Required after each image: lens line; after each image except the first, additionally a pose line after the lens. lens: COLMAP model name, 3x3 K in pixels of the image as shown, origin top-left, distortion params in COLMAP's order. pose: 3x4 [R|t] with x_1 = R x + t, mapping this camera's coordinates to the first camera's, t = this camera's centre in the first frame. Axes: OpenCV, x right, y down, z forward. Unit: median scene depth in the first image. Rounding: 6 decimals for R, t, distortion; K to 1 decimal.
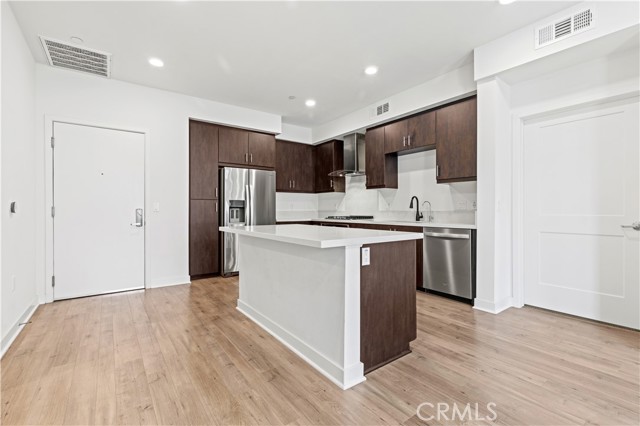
lens RADIAL K [[287.4, 0, 319.0], [0, 287.4, 212.8], [0, 0, 1]] dist [0.002271, -0.000661]
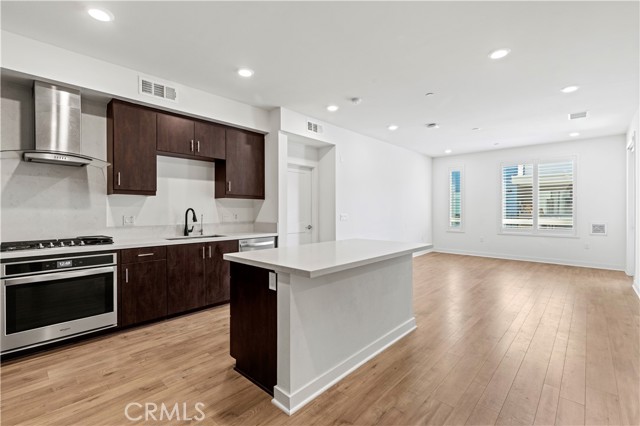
lens RADIAL K [[287.4, 0, 321.0], [0, 287.4, 212.7], [0, 0, 1]] dist [0.002271, -0.000661]
pose [[-0.192406, -0.004588, 0.981305, -0.783185], [0.010316, 0.999924, 0.006697, -0.056996], [-0.981261, 0.011412, -0.192344, 0.970587]]
